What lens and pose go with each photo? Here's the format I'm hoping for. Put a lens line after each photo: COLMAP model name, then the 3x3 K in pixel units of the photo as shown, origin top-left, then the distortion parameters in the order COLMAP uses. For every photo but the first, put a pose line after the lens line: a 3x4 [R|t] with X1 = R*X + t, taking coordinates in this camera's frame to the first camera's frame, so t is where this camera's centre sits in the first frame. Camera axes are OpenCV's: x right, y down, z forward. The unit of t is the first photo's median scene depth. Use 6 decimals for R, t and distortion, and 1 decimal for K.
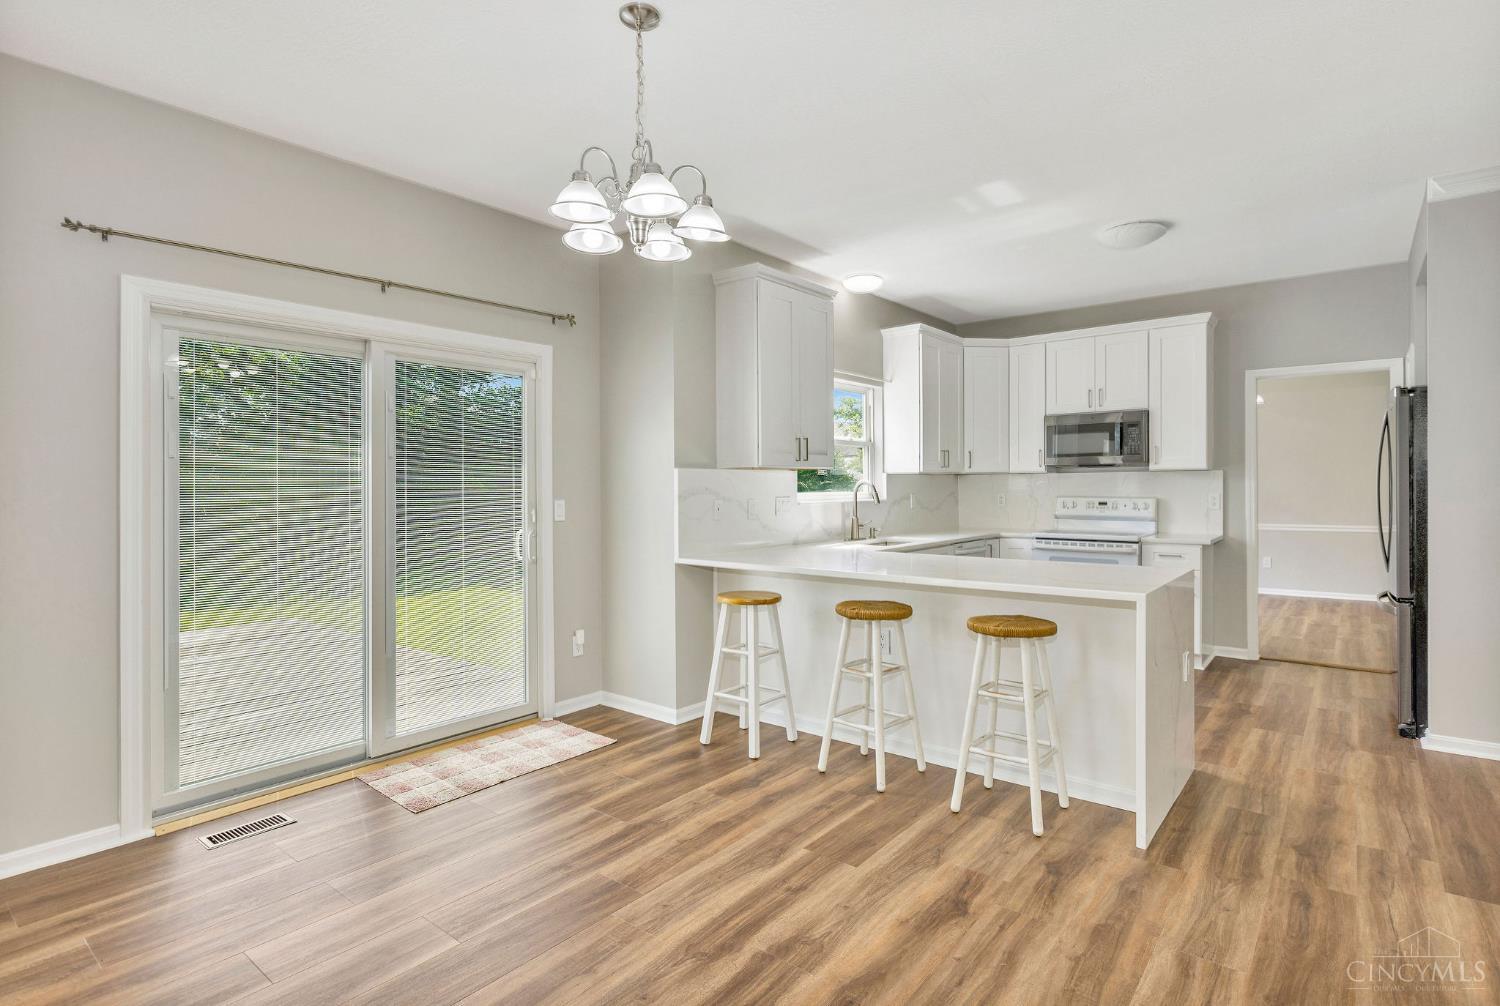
lens RADIAL K [[755.4, 0, 752.4], [0, 755.4, 484.4], [0, 0, 1]] dist [-0.002024, -0.001890]
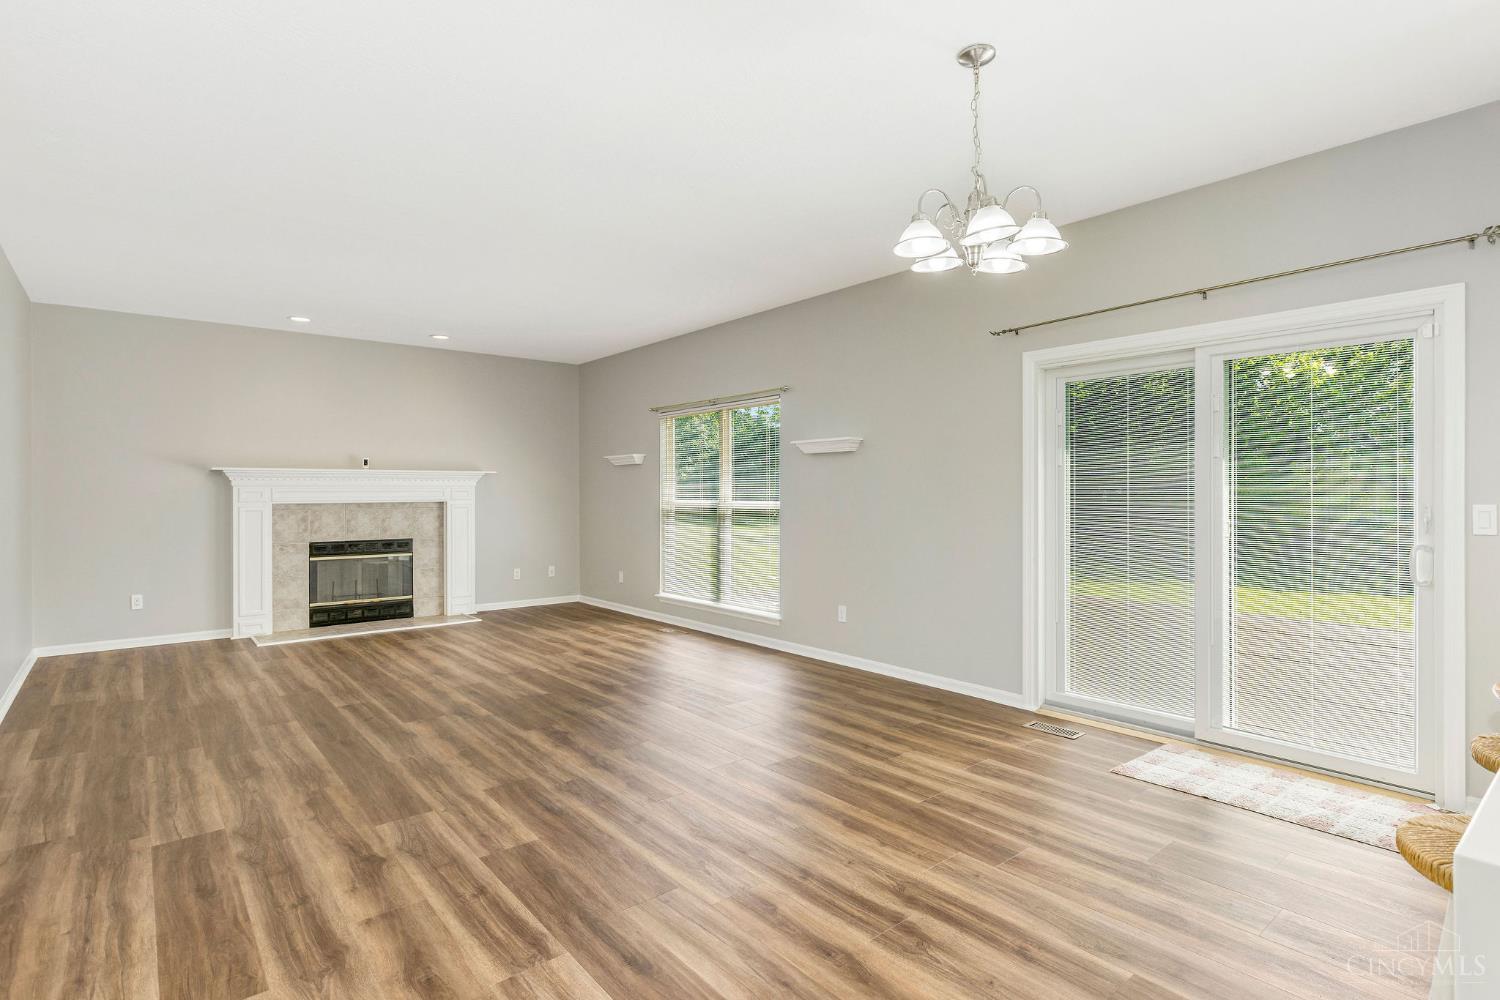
lens RADIAL K [[752.8, 0, 760.0], [0, 752.8, 494.0], [0, 0, 1]] dist [0.000678, -0.000550]
pose [[-0.195339, 0.011699, -0.980666, 0.507269], [0.006241, 0.999923, 0.010685, 0.000367], [0.980716, -0.004033, -0.195397, 0.464782]]
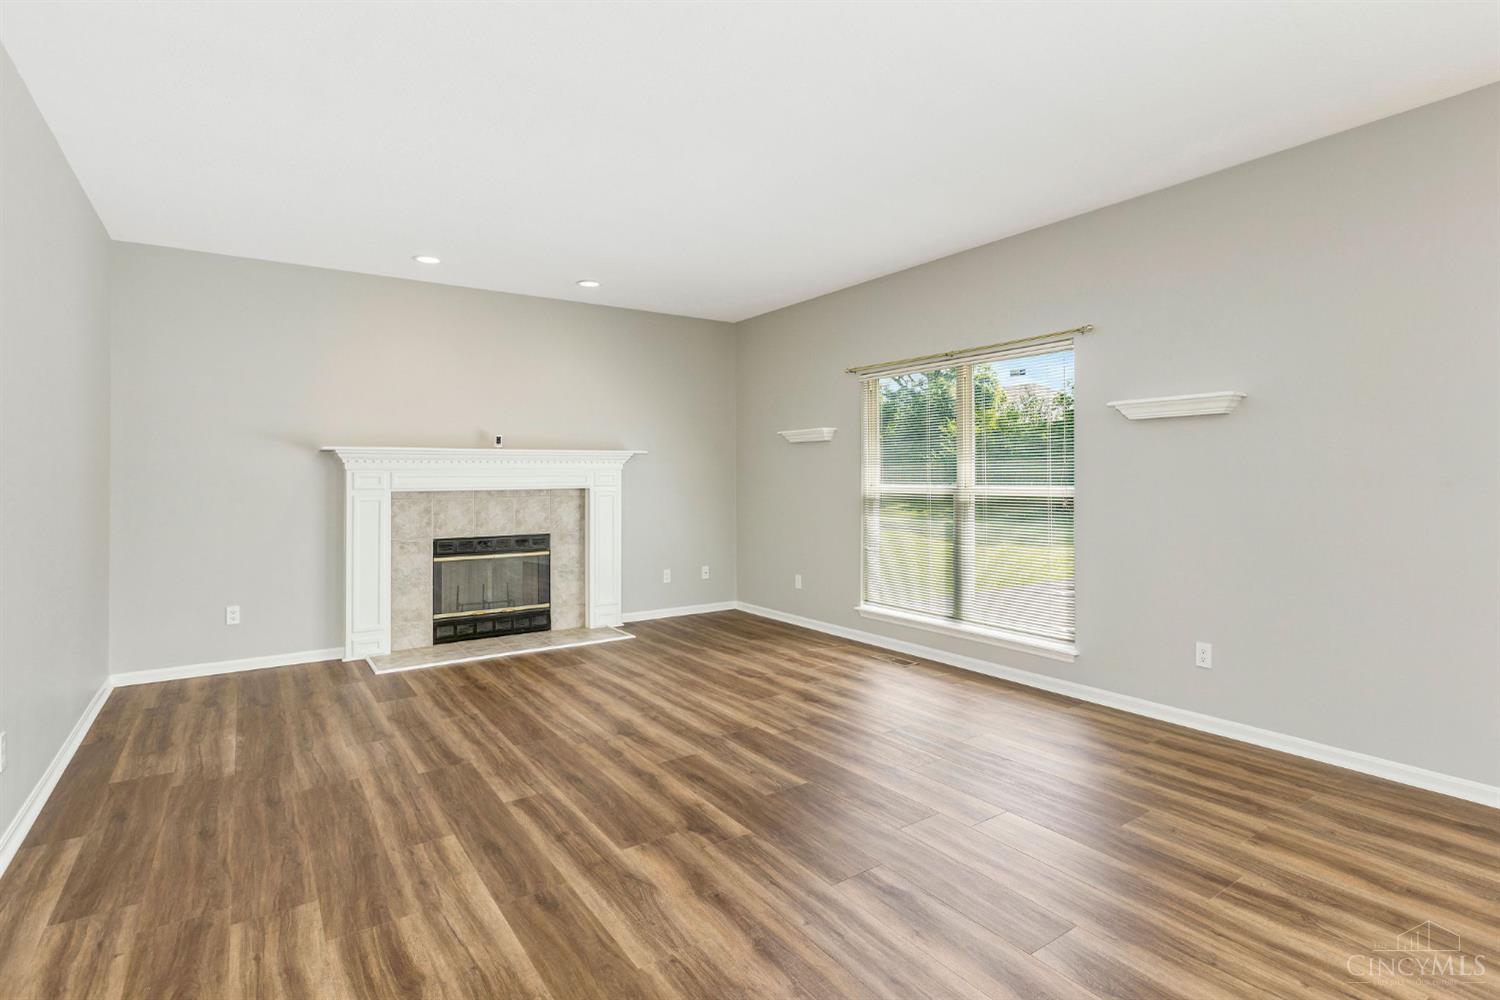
lens RADIAL K [[743.8, 0, 748.4], [0, 743.8, 462.5], [0, 0, 1]] dist [0.000369, 0.000993]
pose [[-0.289764, -0.006631, -0.957075, 0.206866], [0.010637, 0.999892, -0.010149, 0.001109], [0.957039, -0.013121, -0.289662, 0.117044]]
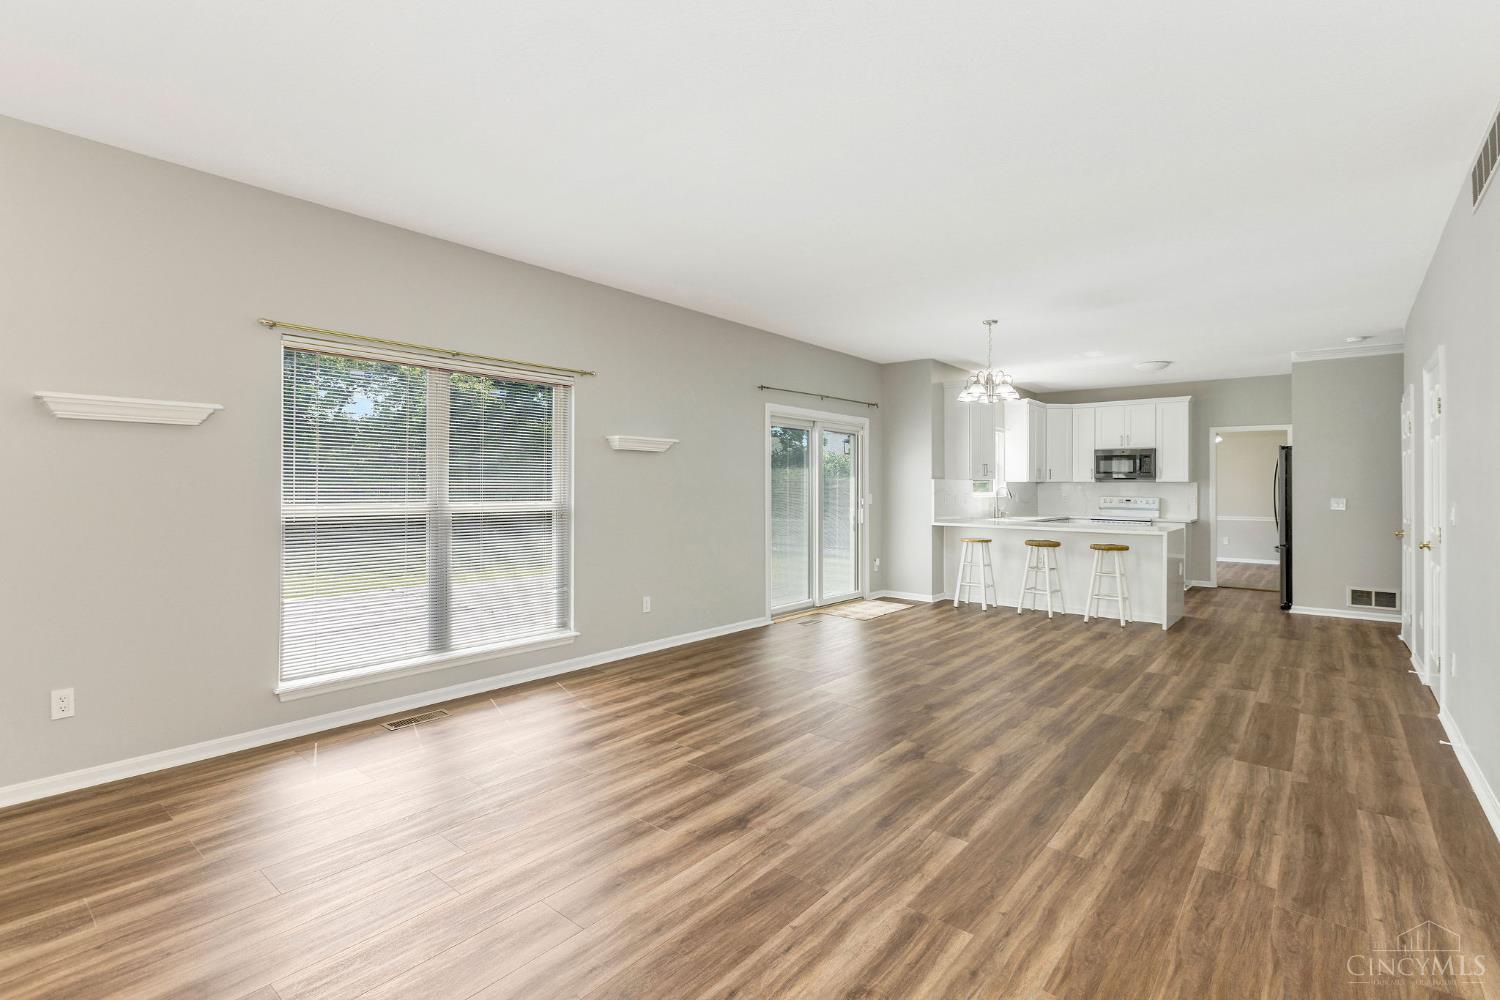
lens RADIAL K [[700.8, 0, 751.9], [0, 700.8, 473.0], [0, 0, 1]] dist [-0.001751, -0.000093]
pose [[0.999872, 0.012397, -0.010149, -0.523986], [-0.012584, 0.999749, -0.018540, 0.003941], [0.009917, 0.018665, 0.999777, -0.845559]]
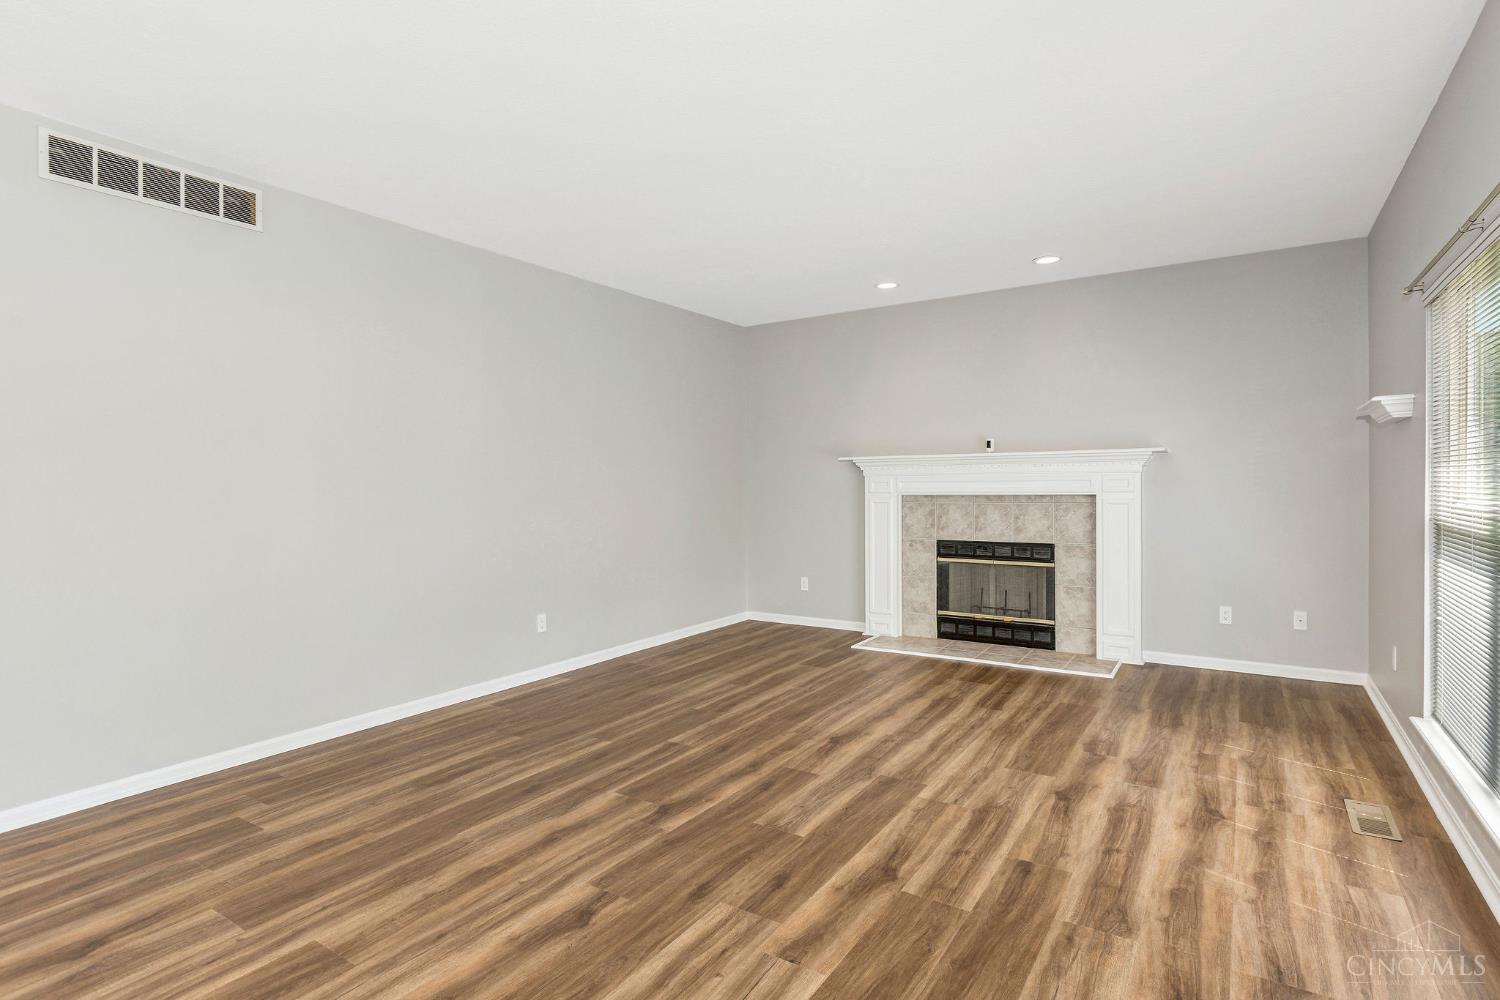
lens RADIAL K [[755.6, 0, 750.0], [0, 755.6, 500.0], [0, 0, 1]] dist [0.000074, 0.000154]
pose [[-0.994977, 0.021241, -0.097821, -0.367146], [0.019323, 0.999603, 0.020513, 0.005679], [0.098218, 0.018520, -0.994993, 0.559912]]
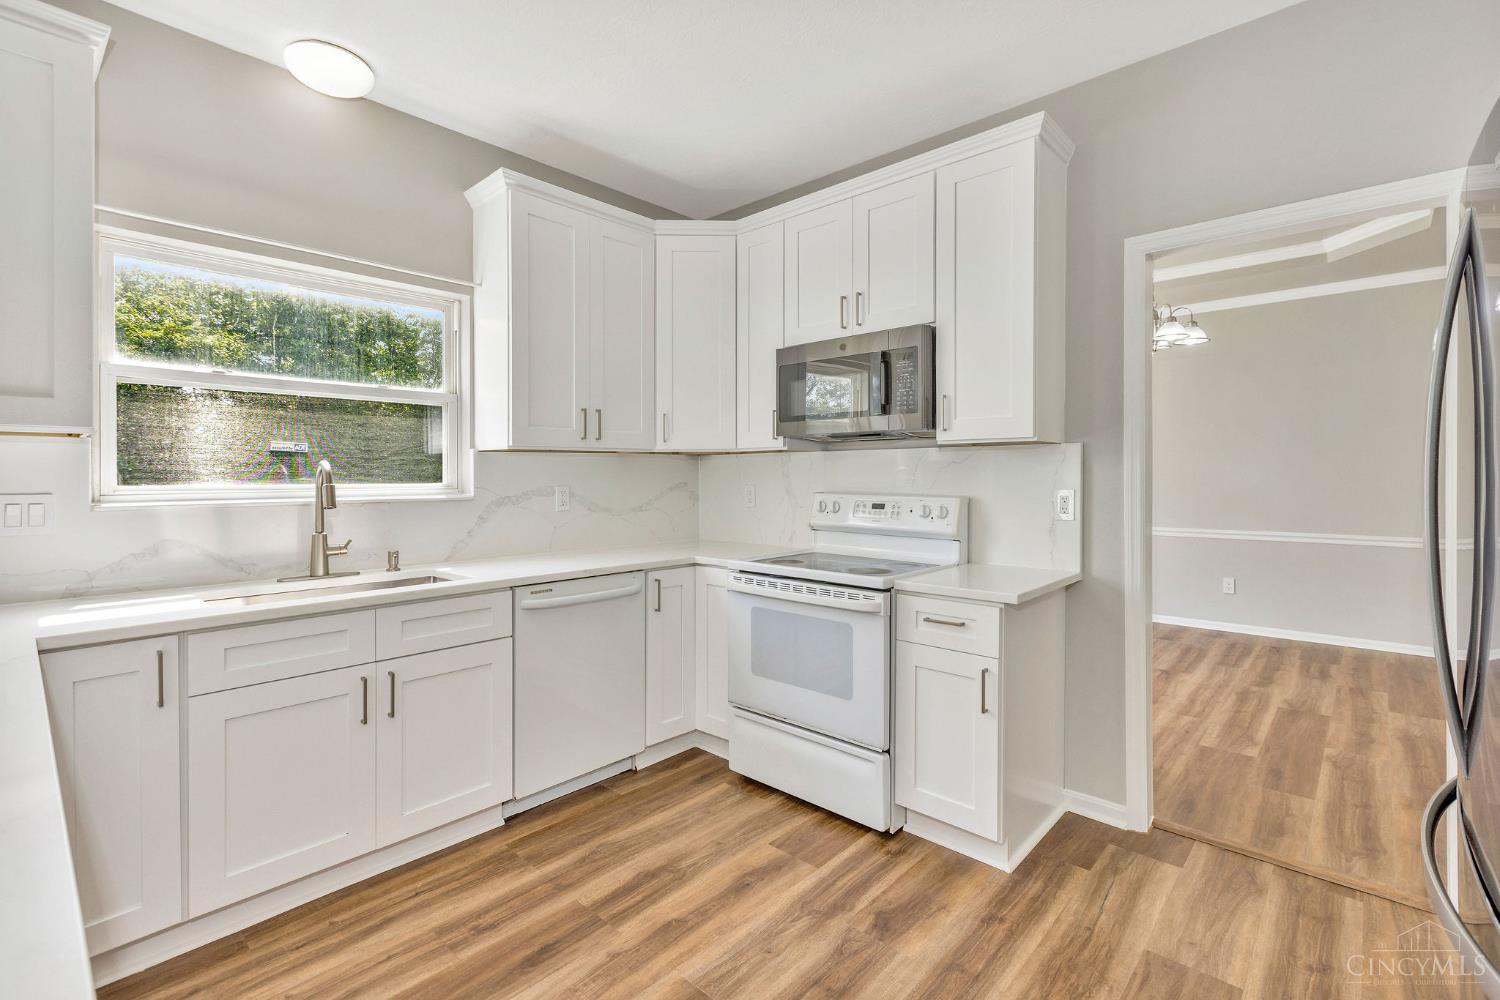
lens RADIAL K [[680.2, 0, 752.6], [0, 680.2, 475.6], [0, 0, 1]] dist [-0.000560, -0.000548]
pose [[0.998193, 0.002551, -0.060042, 0.535180], [-0.002303, 0.999989, 0.004202, 0.002061], [0.060052, -0.004056, 0.998187, 0.663389]]
